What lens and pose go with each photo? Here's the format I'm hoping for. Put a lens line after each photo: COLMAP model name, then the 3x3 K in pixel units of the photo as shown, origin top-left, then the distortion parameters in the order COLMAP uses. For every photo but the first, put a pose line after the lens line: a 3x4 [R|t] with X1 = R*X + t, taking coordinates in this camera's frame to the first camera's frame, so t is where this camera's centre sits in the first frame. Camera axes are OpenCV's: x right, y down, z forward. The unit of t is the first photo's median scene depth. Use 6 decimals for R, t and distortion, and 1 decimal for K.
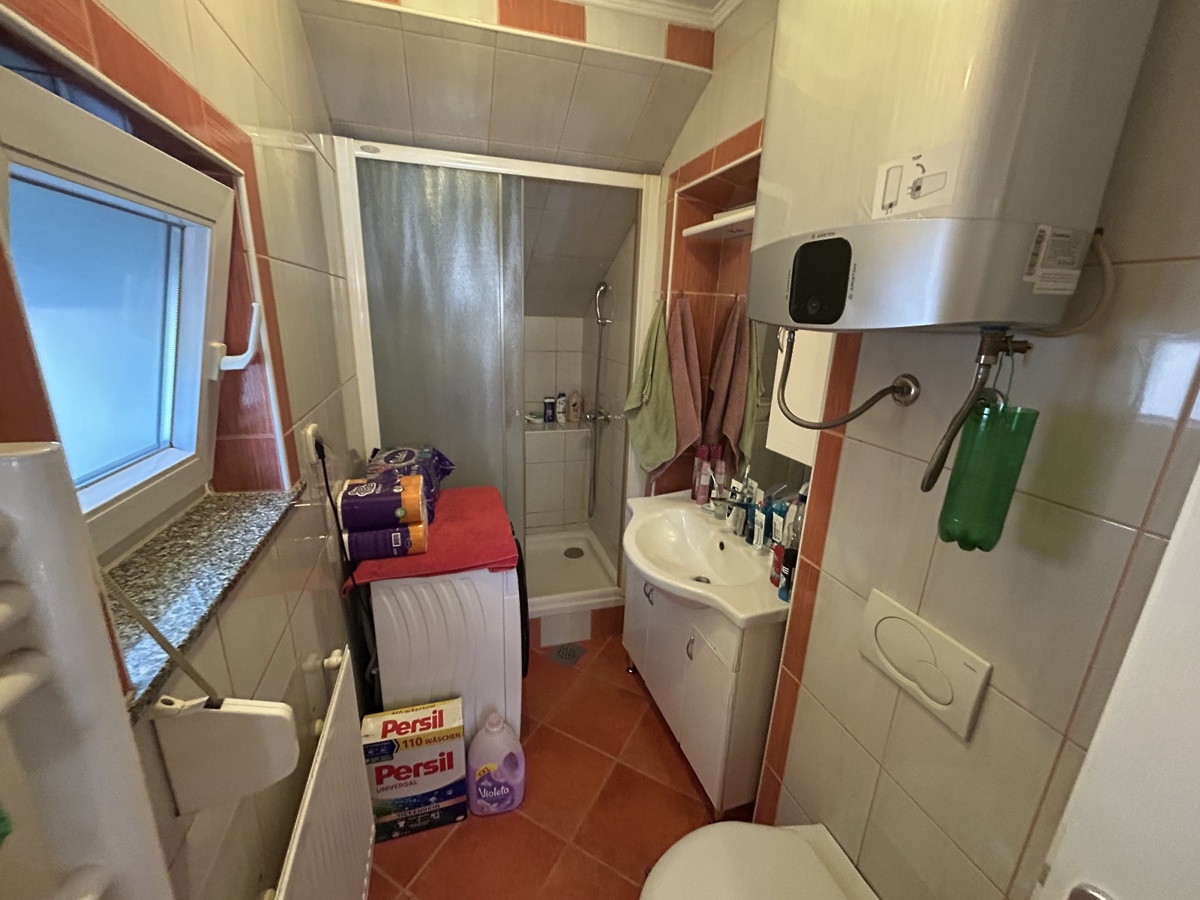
lens RADIAL K [[484.7, 0, 598.1], [0, 484.7, 447.5], [0, 0, 1]] dist [-0.000157, 0.000796]
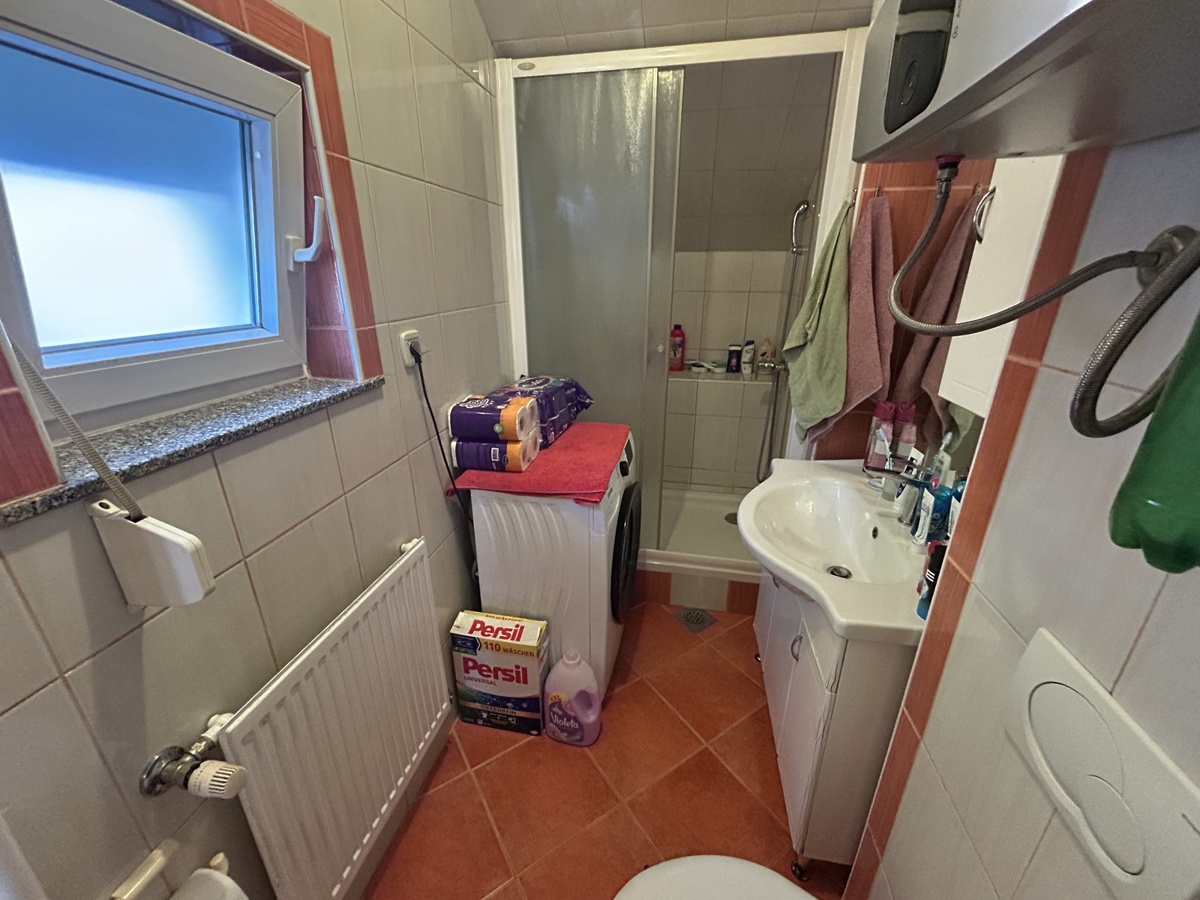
lens RADIAL K [[485.6, 0, 599.8], [0, 485.6, 447.8], [0, 0, 1]] dist [-0.003162, -0.000103]
pose [[0.881470, 0.131699, -0.453503, 0.236835], [-0.099266, 0.990543, 0.094716, 0.053444], [0.461688, -0.038472, 0.886208, 0.178613]]
